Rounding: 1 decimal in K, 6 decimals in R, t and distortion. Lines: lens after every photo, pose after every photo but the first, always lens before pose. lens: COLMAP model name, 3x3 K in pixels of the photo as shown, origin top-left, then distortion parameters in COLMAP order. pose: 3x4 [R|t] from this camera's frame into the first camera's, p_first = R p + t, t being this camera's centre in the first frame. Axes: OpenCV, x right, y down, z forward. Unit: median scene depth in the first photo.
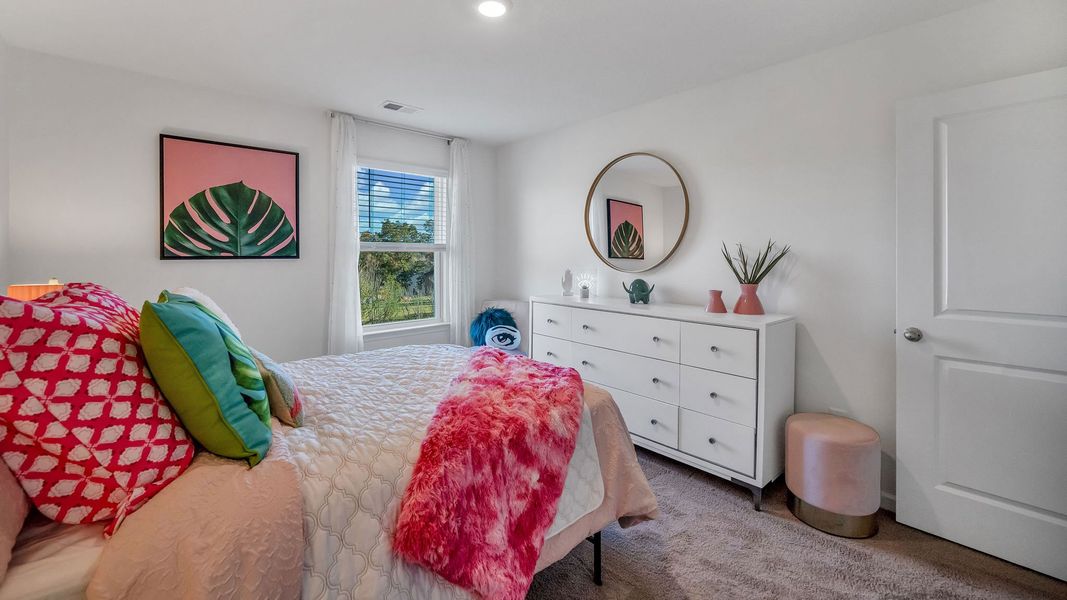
lens RADIAL K [[433.2, 0, 533.5], [0, 433.2, 300.0], [0, 0, 1]] dist [0.000312, -0.000004]
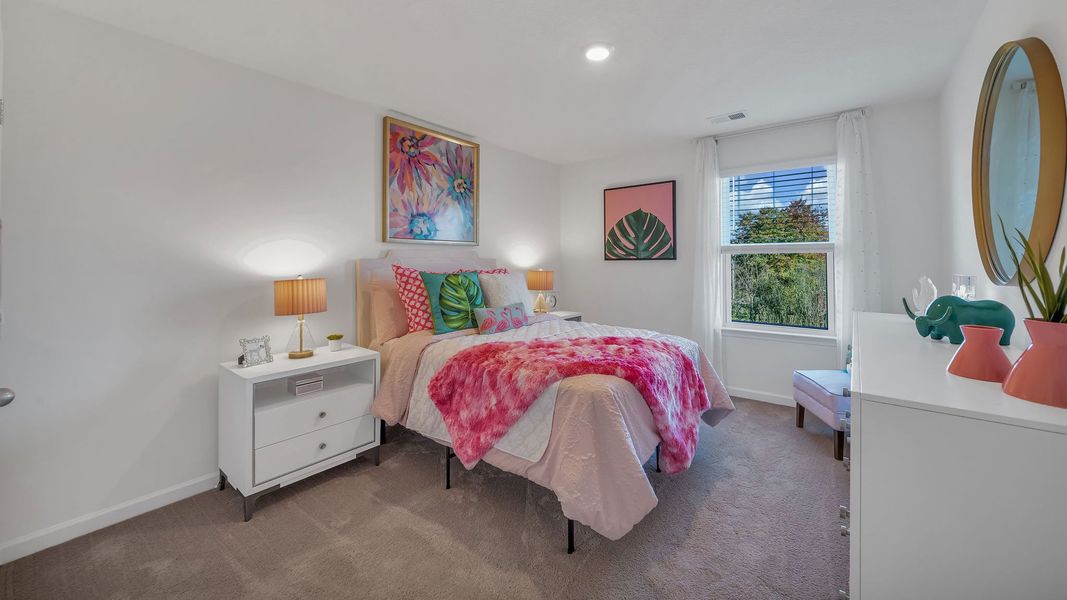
lens RADIAL K [[398.0, 0, 533.5], [0, 398.0, 300.0], [0, 0, 1]] dist [-0.000062, -0.000015]
pose [[0.166248, 0.093175, -0.981672, 0.654957], [-0.097475, 0.992203, 0.077667, -0.029493], [0.981254, 0.082776, 0.174034, 0.419604]]
